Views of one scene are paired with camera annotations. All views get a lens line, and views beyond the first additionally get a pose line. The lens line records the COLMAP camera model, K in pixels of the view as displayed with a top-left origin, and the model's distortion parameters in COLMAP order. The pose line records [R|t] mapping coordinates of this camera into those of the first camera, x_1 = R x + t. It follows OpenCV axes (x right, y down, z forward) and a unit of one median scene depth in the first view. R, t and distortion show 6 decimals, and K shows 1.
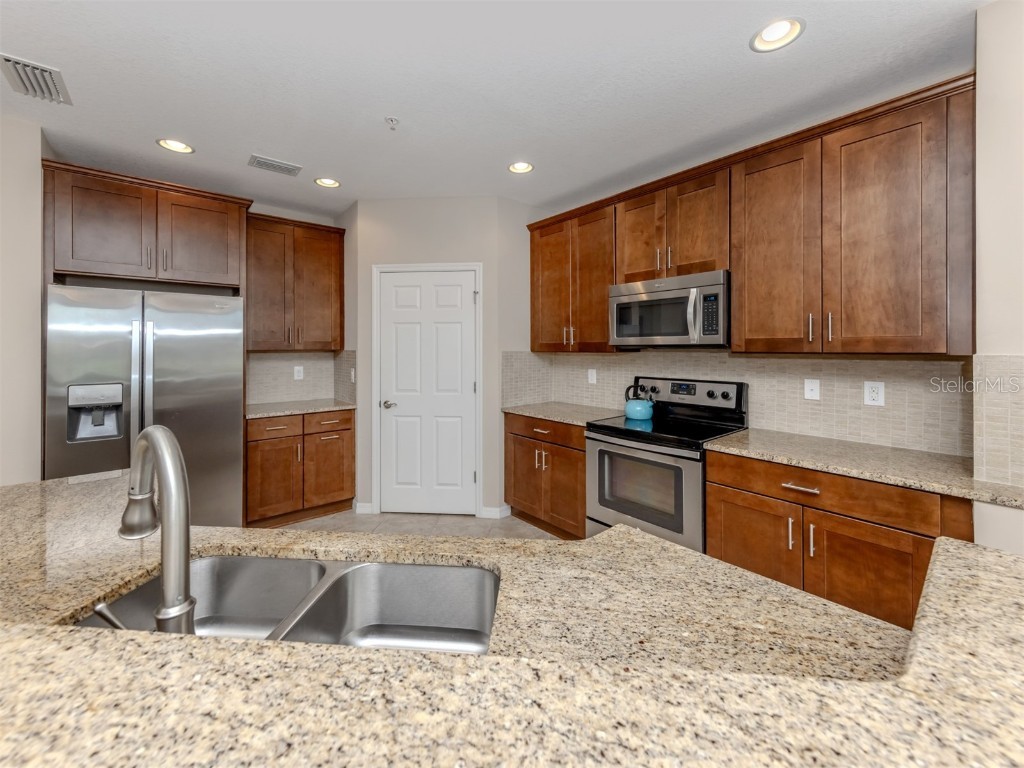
lens RADIAL K [[411.2, 0, 503.7], [0, 411.2, 345.4], [0, 0, 1]] dist [-0.001863, 0.000221]
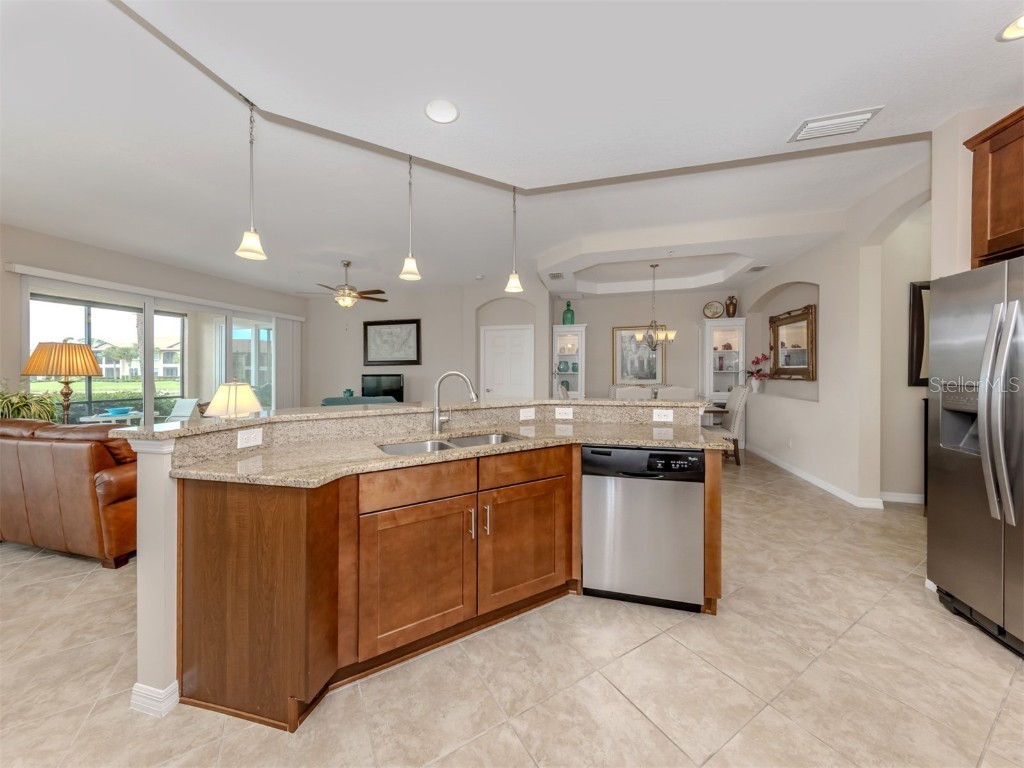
lens RADIAL K [[364.5, 0, 489.7], [0, 364.5, 378.3], [0, 0, 1]] dist [0.001963, 0.000175]
pose [[-0.826084, 0.018030, -0.563259, 0.215434], [0.010066, 0.999801, 0.017242, 0.054172], [0.563457, 0.008574, -0.826101, 1.024287]]
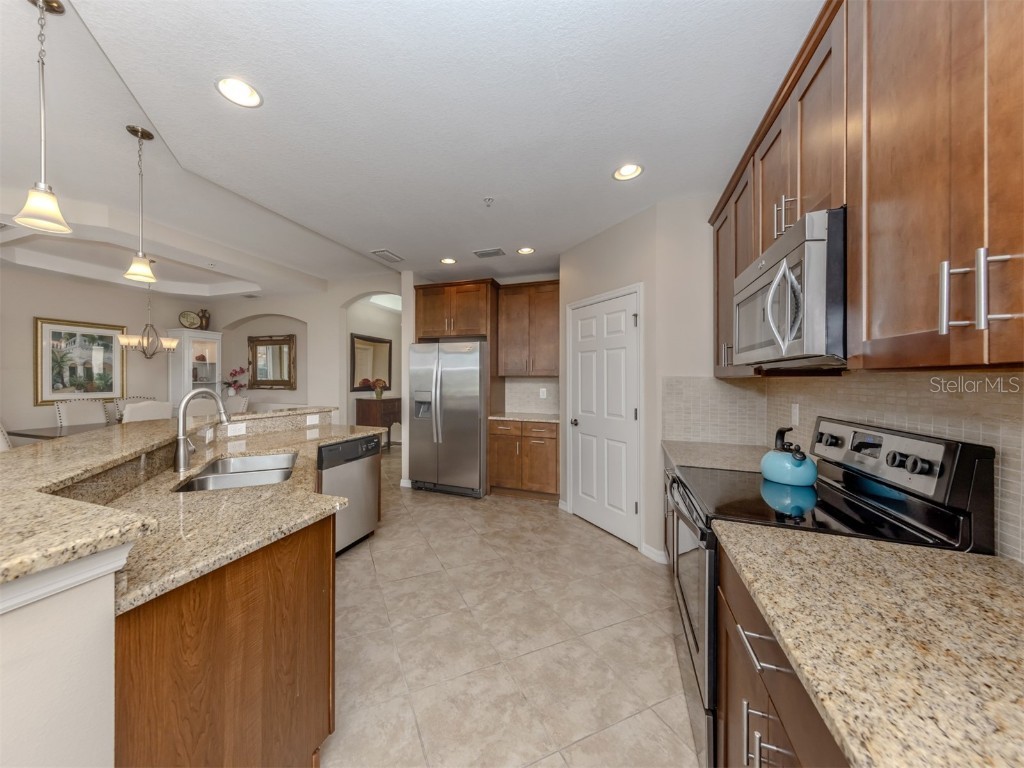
lens RADIAL K [[364.5, 0, 492.6], [0, 364.5, 383.1], [0, 0, 1]] dist [0.001963, 0.000175]
pose [[0.493581, 0.014569, -0.869578, 0.696920], [-0.005742, 0.999892, 0.013493, 0.026474], [0.869681, -0.001666, 0.493612, 0.389555]]
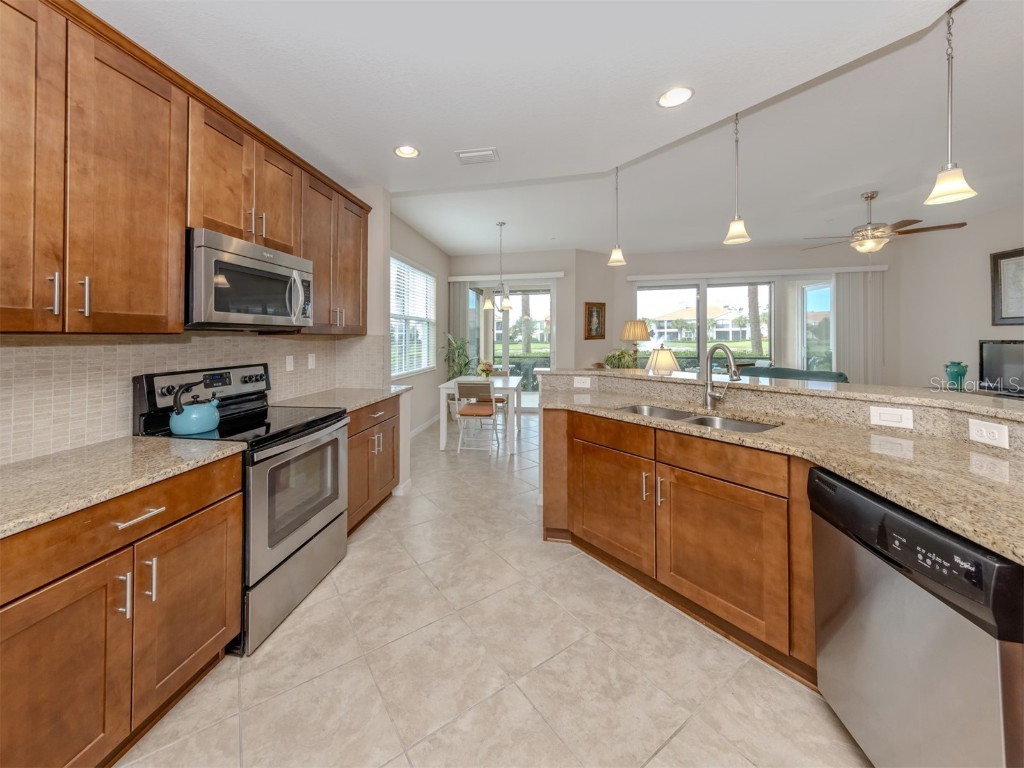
lens RADIAL K [[364.5, 0, 482.3], [0, 364.5, 337.7], [0, 0, 1]] dist [0.001963, 0.000175]
pose [[-0.629660, 0.010292, 0.776803, -0.514335], [0.010503, 0.999934, -0.004734, 0.034442], [-0.776800, 0.005178, -0.629726, 1.170508]]
